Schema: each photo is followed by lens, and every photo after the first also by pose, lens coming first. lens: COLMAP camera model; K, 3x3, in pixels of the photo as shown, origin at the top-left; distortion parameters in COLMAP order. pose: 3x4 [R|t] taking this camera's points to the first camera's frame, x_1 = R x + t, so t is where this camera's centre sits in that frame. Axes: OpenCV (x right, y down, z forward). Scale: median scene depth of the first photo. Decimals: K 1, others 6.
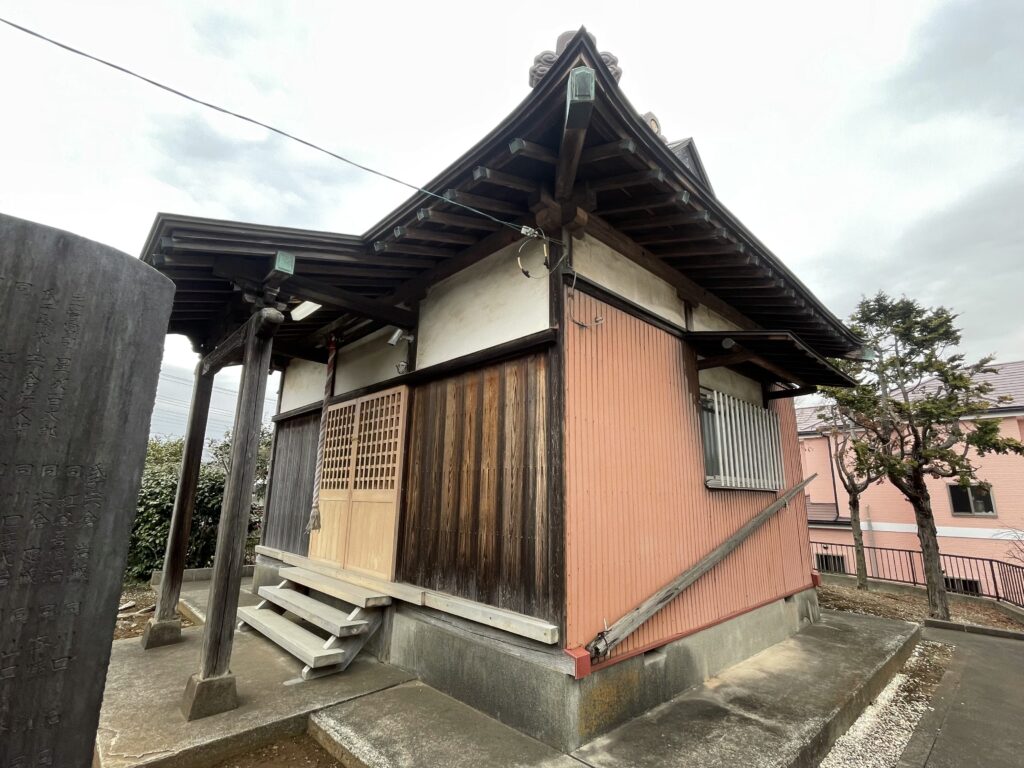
lens RADIAL K [[487.4, 0, 512.0], [0, 487.4, 384.0], [0, 0, 1]] dist [0.001112, 0.000348]
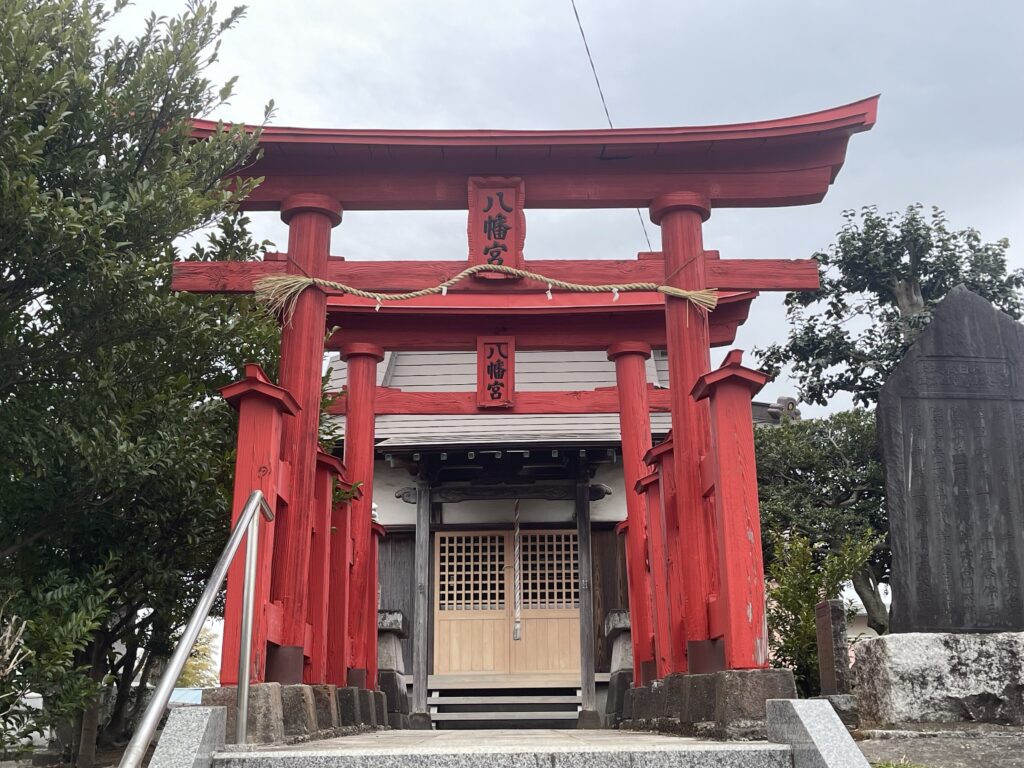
lens RADIAL K [[1272.7, 0, 512.0], [0, 1272.7, 384.0], [0, 0, 1]] dist [0.164651, -0.564793]
pose [[0.708474, 0.166331, 0.685856, -3.546335], [-0.138088, 0.985716, -0.096409, -0.035700], [-0.692096, -0.026405, 0.721323, -1.712049]]
